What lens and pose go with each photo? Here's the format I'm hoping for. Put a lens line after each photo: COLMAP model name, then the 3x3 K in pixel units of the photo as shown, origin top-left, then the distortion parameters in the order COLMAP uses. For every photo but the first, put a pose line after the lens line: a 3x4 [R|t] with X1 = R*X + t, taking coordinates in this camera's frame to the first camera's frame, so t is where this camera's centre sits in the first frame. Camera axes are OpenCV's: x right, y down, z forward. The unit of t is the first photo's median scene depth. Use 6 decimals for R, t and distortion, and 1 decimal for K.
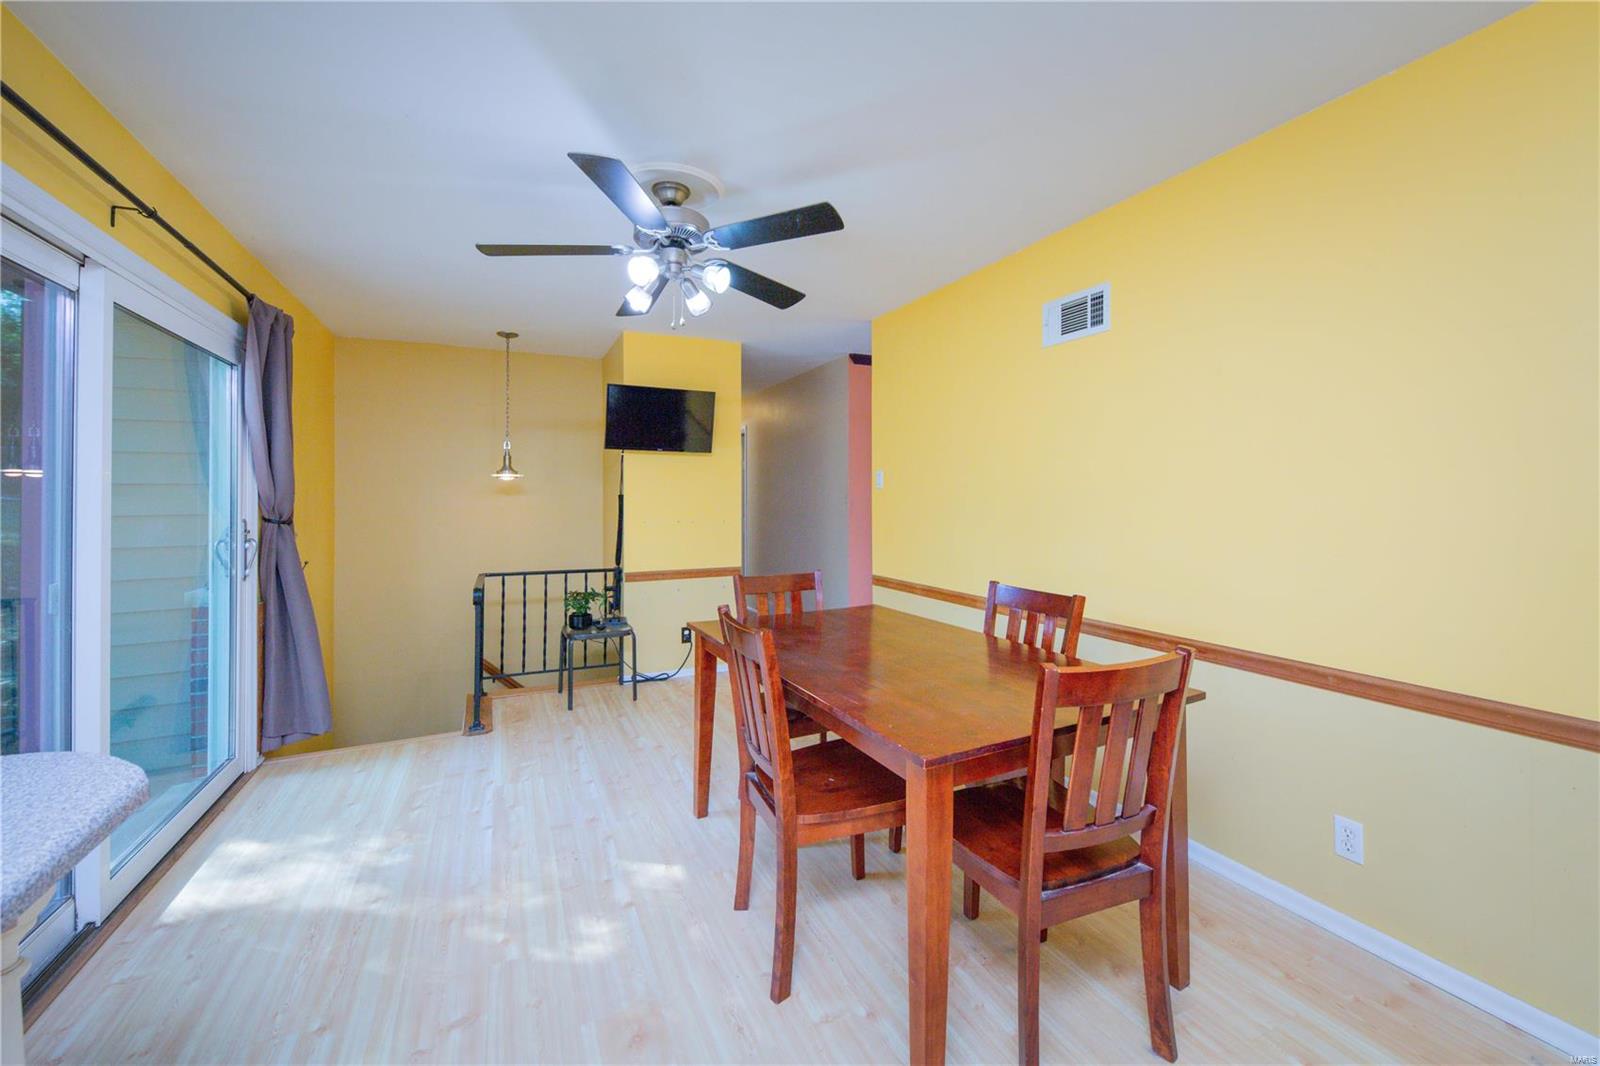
lens RADIAL K [[632.7, 0, 790.4], [0, 632.7, 496.8], [0, 0, 1]] dist [-0.002937, -0.002036]
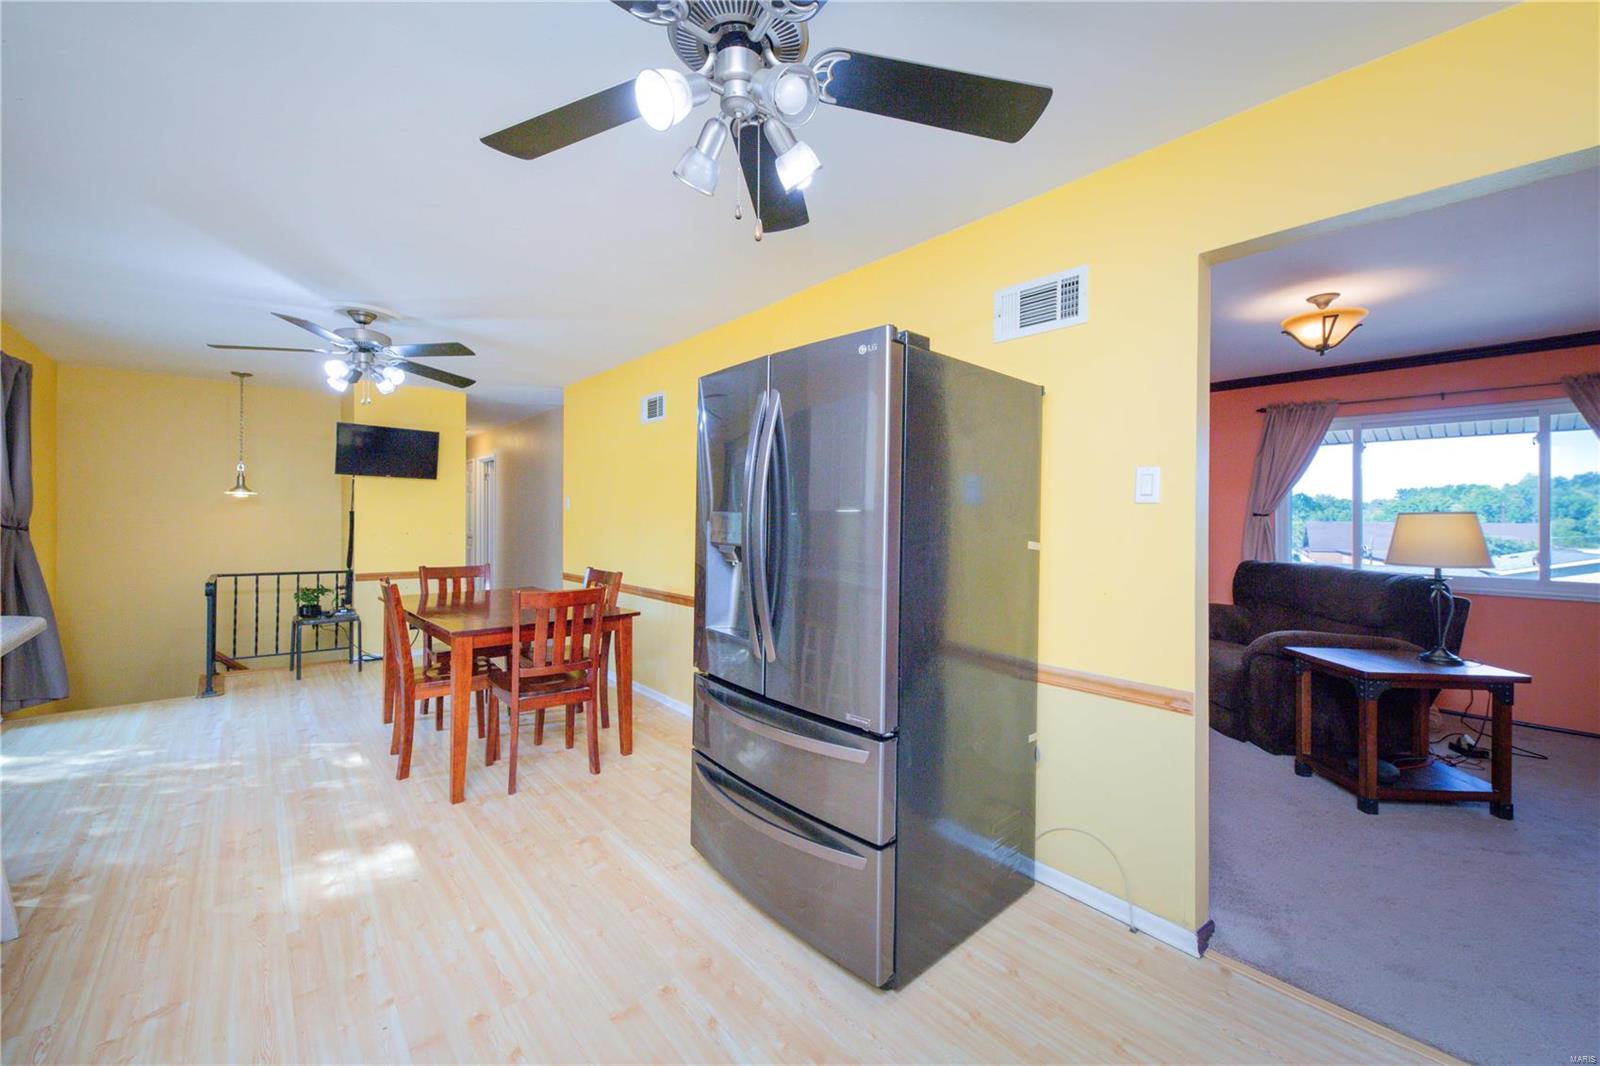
lens RADIAL K [[632.7, 0, 798.8], [0, 632.7, 525.3], [0, 0, 1]] dist [-0.002937, -0.002036]
pose [[0.958299, 0.010564, 0.285572, 0.231801], [-0.014209, 0.999842, 0.010697, -0.000451], [-0.285414, -0.014308, 0.958298, -0.460941]]
